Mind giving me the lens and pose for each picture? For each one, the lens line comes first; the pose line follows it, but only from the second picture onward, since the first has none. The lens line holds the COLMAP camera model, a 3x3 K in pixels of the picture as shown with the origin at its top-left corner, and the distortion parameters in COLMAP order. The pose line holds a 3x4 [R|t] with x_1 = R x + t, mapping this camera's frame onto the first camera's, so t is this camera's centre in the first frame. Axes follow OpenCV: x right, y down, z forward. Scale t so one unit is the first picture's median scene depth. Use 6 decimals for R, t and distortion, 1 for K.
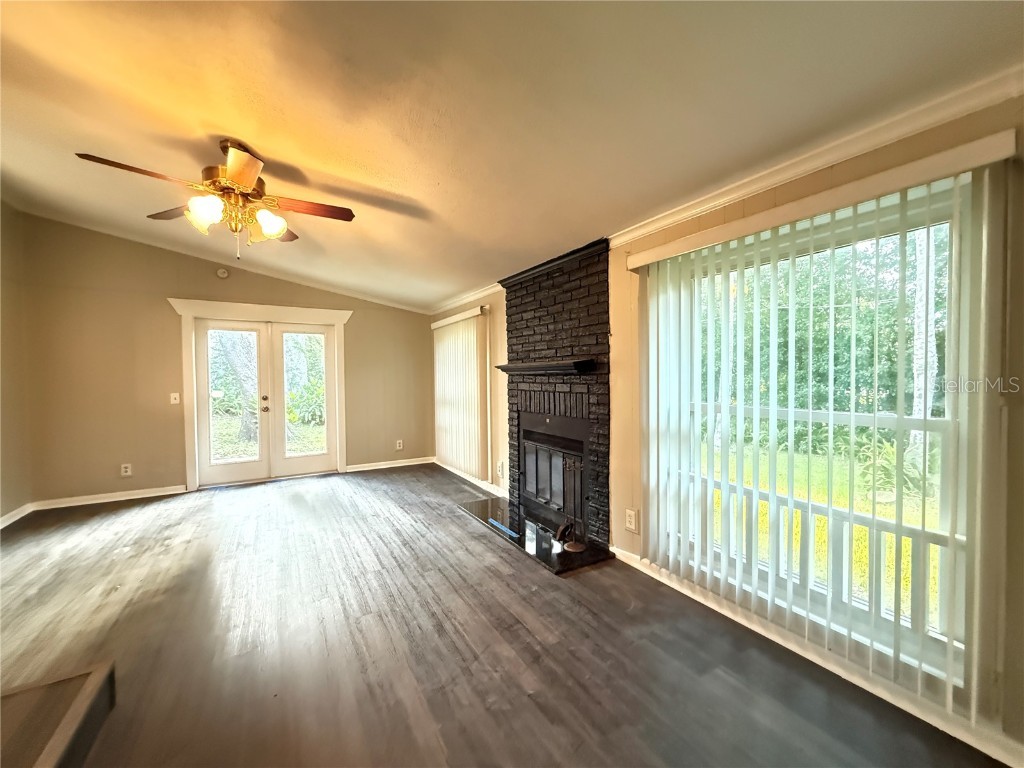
lens RADIAL K [[409.6, 0, 508.5], [0, 409.6, 385.2], [0, 0, 1]] dist [0.002074, -0.000605]
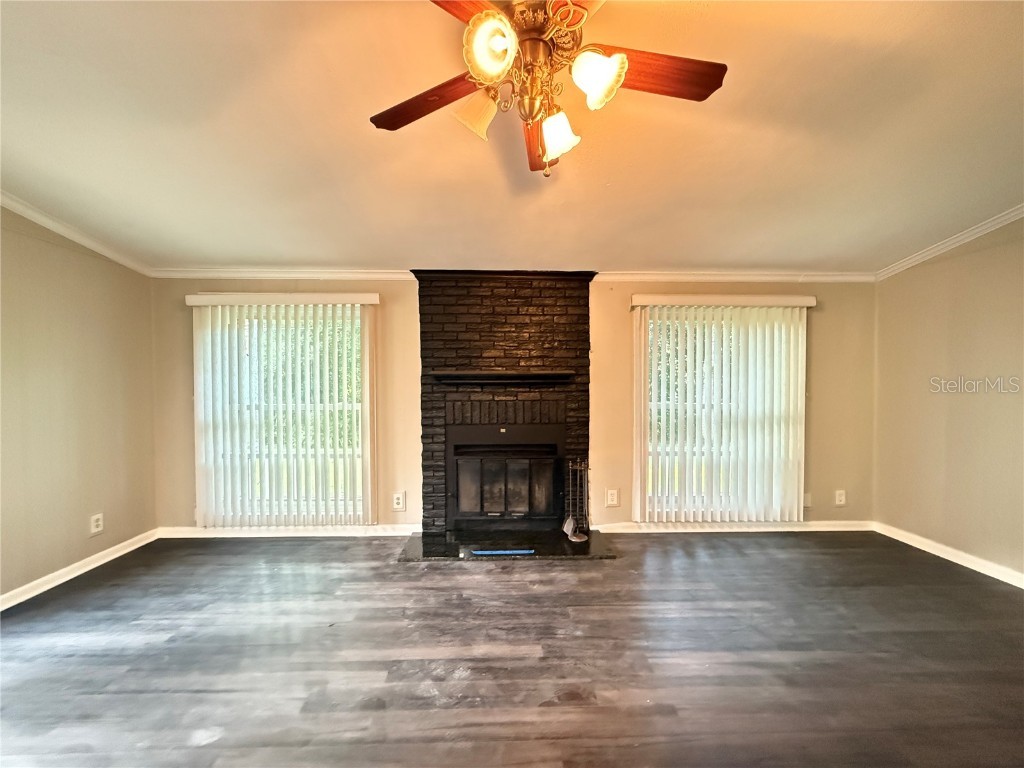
lens RADIAL K [[409.6, 0, 508.2], [0, 409.6, 384.9], [0, 0, 1]] dist [0.002074, -0.000605]
pose [[0.480210, -0.003995, 0.877145, -0.705021], [0.020530, 0.999767, -0.006686, -0.014875], [-0.876913, 0.021218, 0.480180, 0.479512]]
